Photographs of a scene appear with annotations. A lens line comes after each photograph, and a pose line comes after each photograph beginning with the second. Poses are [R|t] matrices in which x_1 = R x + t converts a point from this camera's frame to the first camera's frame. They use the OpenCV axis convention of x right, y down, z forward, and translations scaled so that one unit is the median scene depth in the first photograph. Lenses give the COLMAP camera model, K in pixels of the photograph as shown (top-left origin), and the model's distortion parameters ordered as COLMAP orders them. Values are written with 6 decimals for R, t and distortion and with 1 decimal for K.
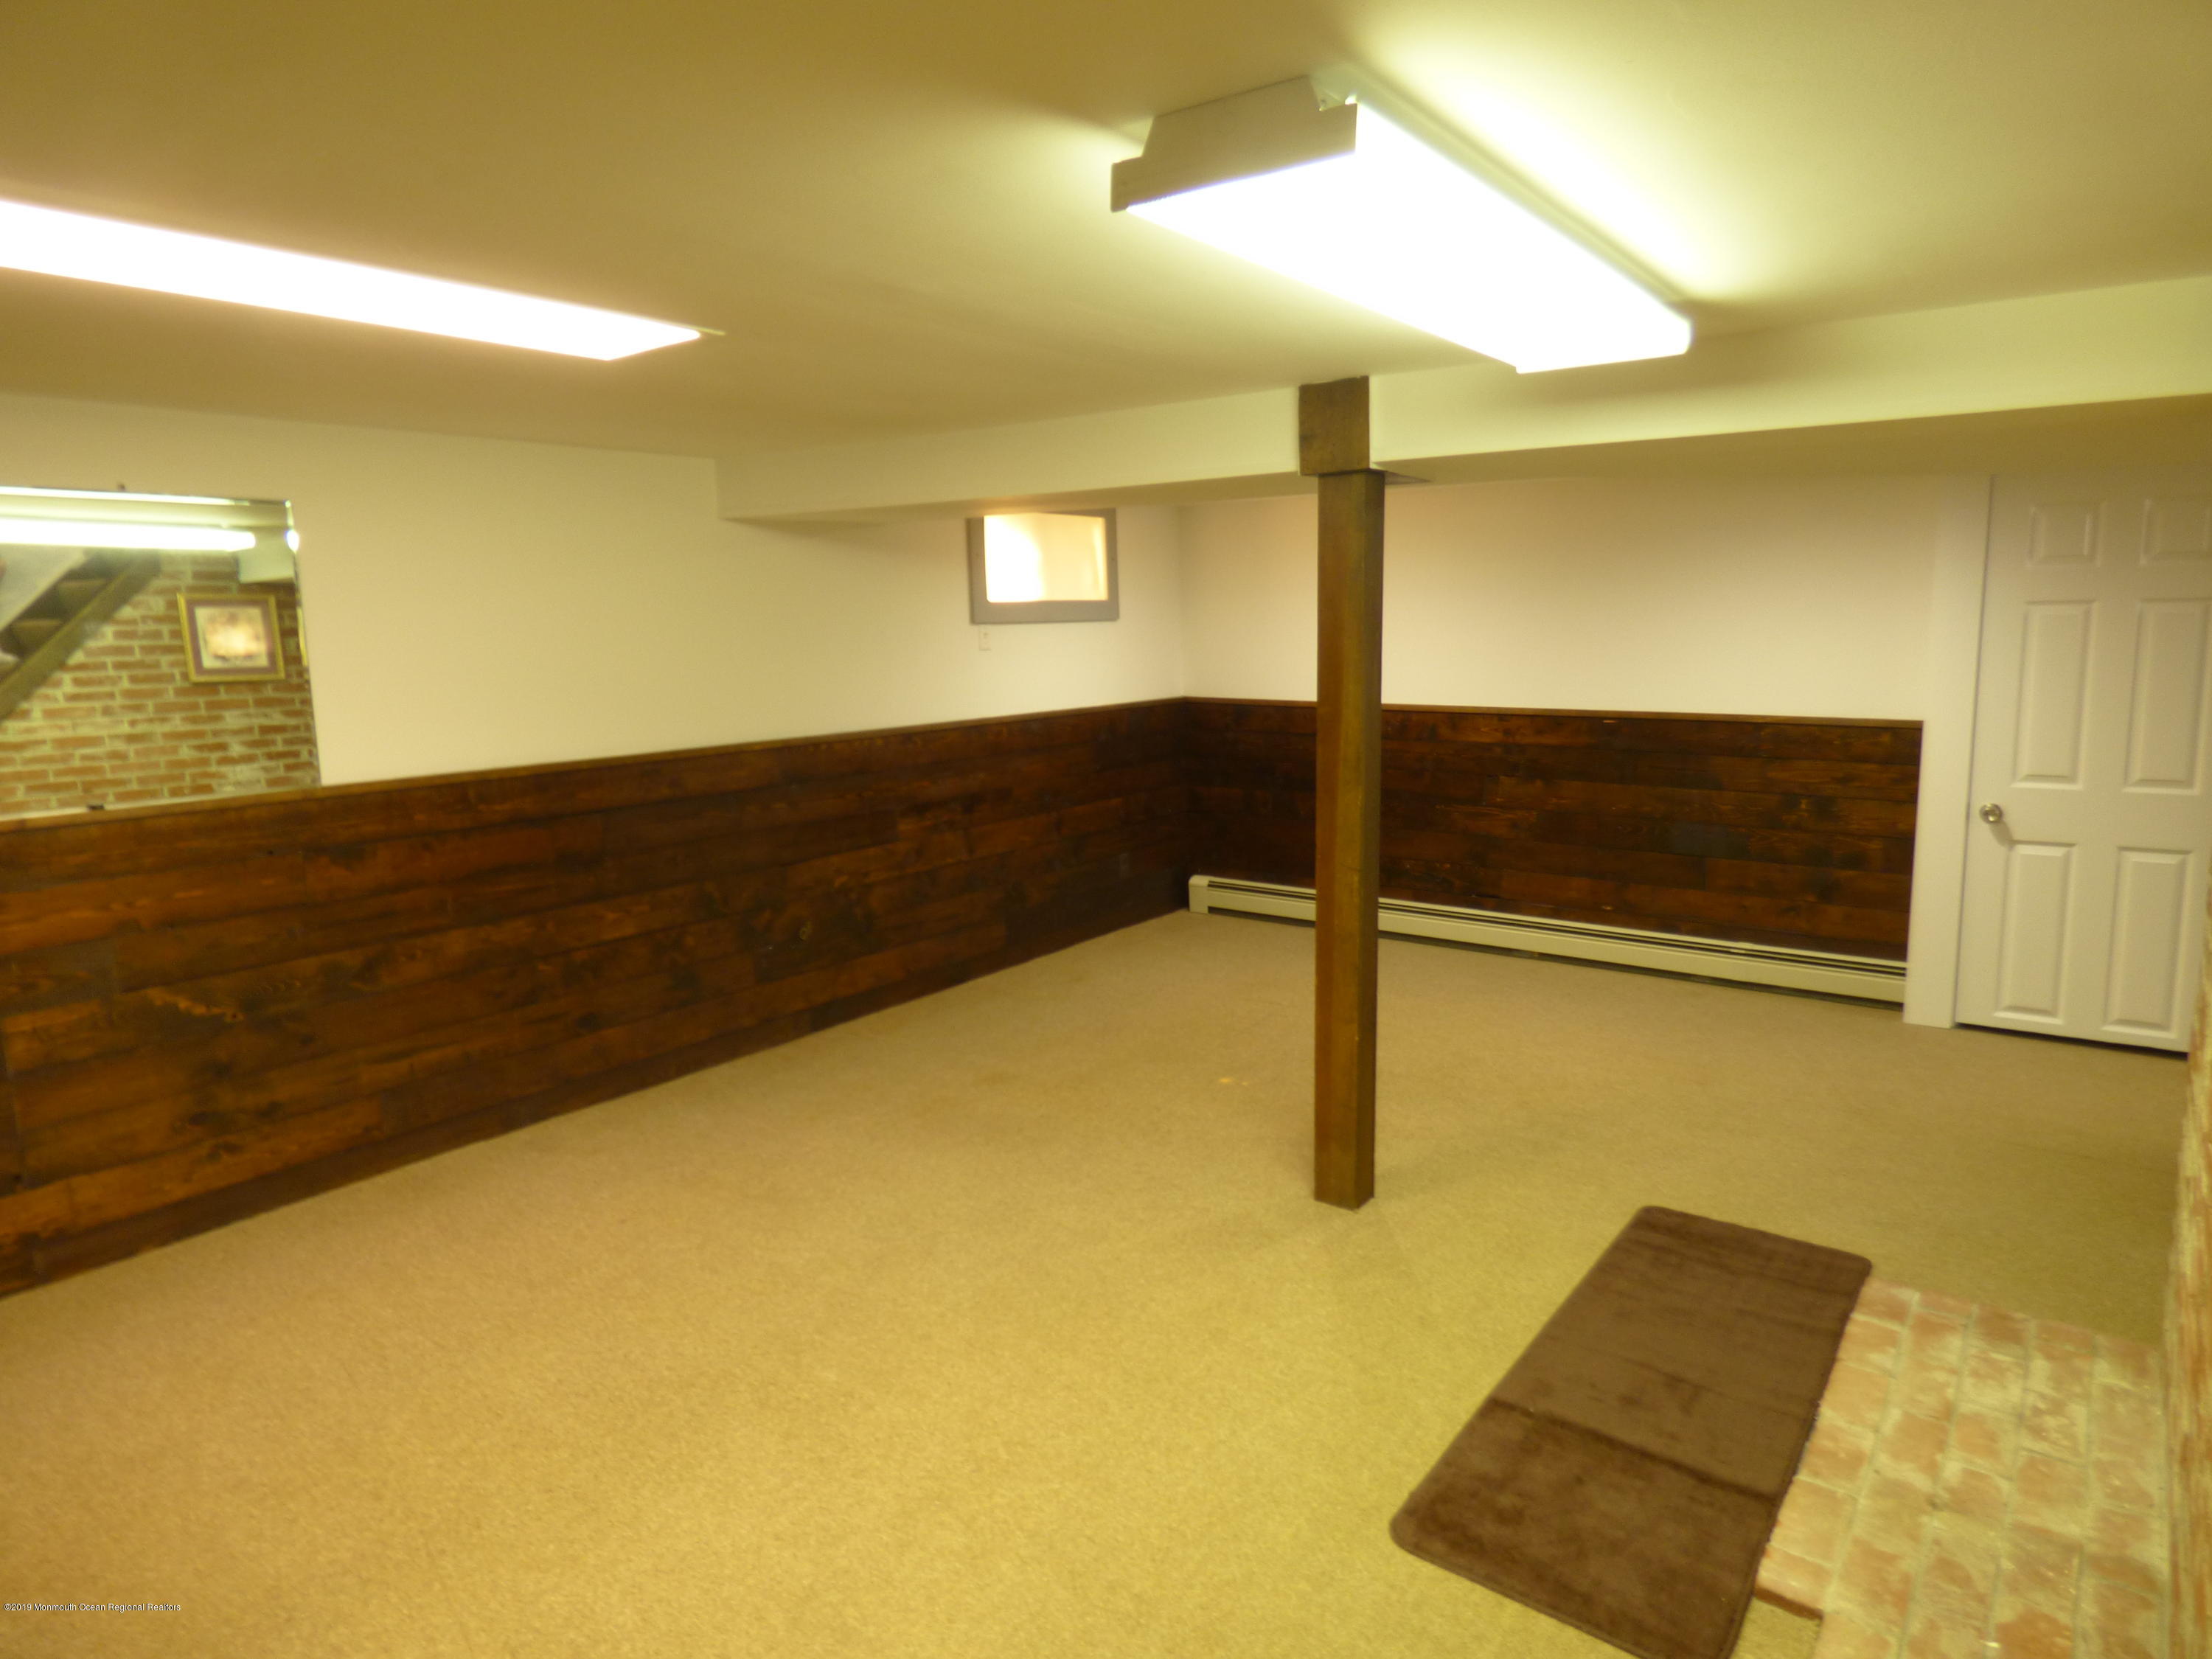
lens RADIAL K [[1301.8, 0, 1115.7], [0, 1301.8, 822.4], [0, 0, 1]] dist [-0.031261, 0.011707]
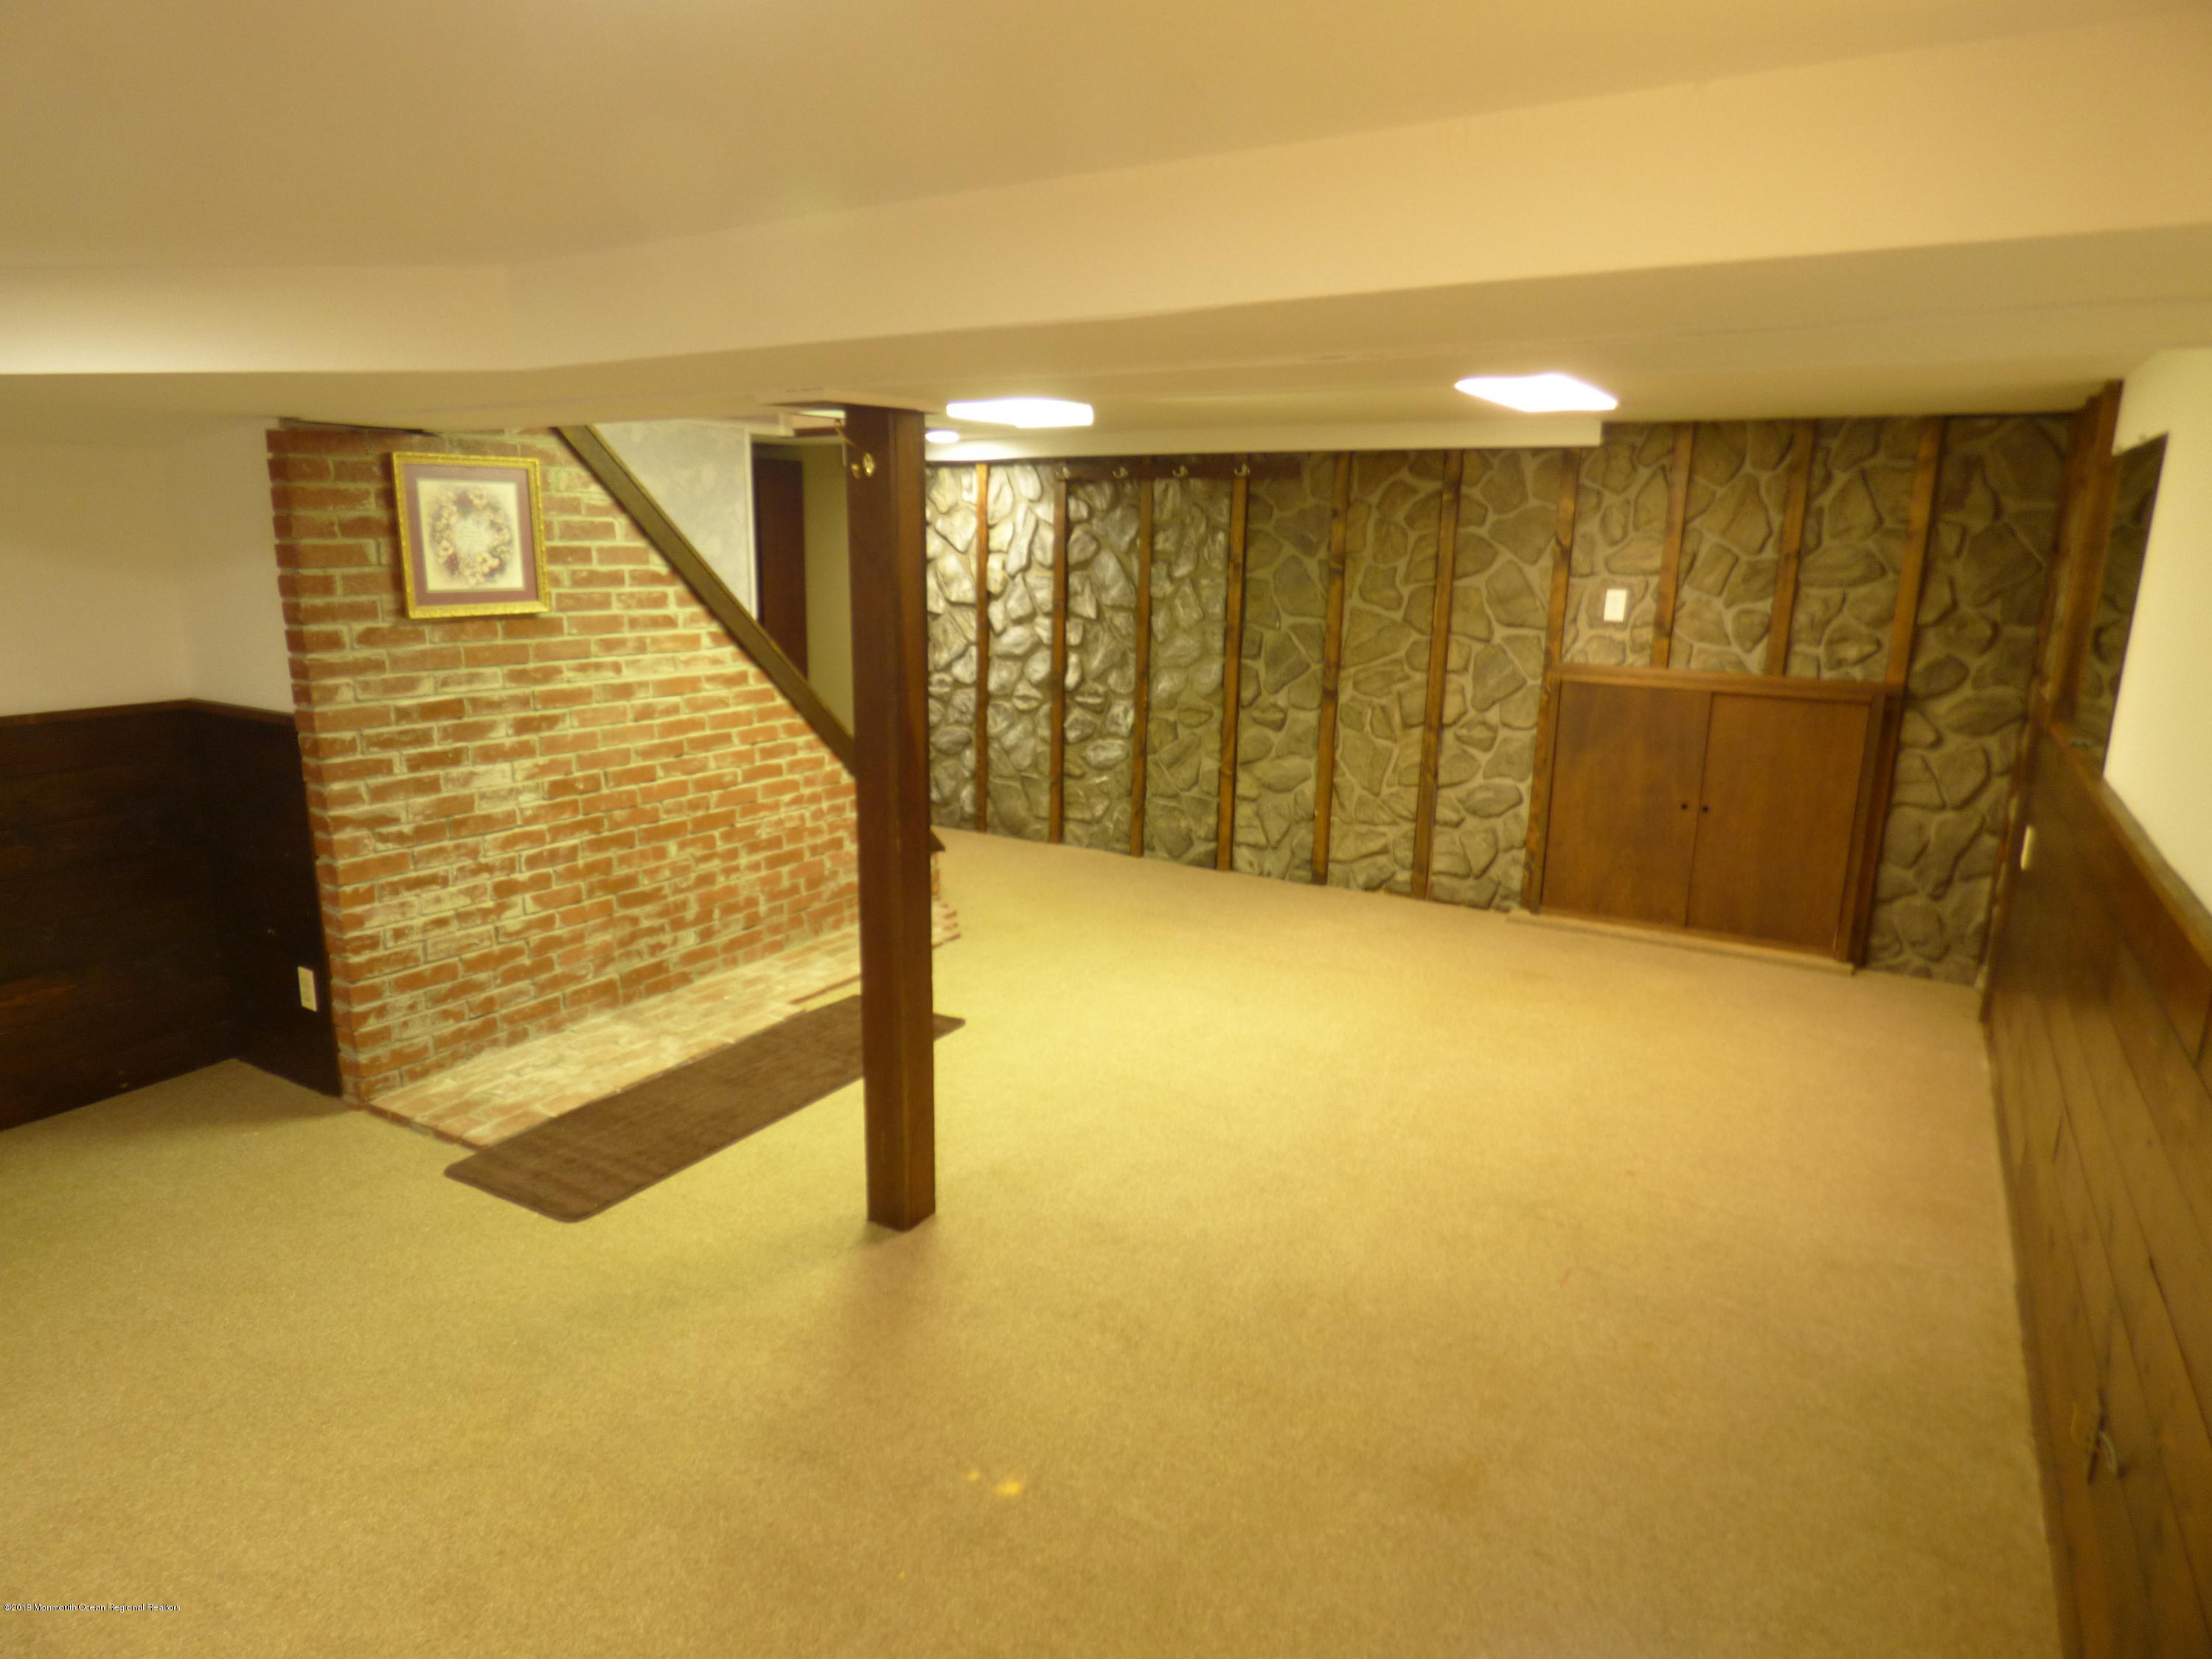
lens RADIAL K [[1301.8, 0, 1115.7], [0, 1301.8, 822.4], [0, 0, 1]] dist [-0.031261, 0.011707]
pose [[-0.994420, 0.027200, -0.101930, 0.152384], [-0.011820, 0.931382, 0.363851, -0.415090], [0.104832, 0.363026, -0.925863, 2.405699]]
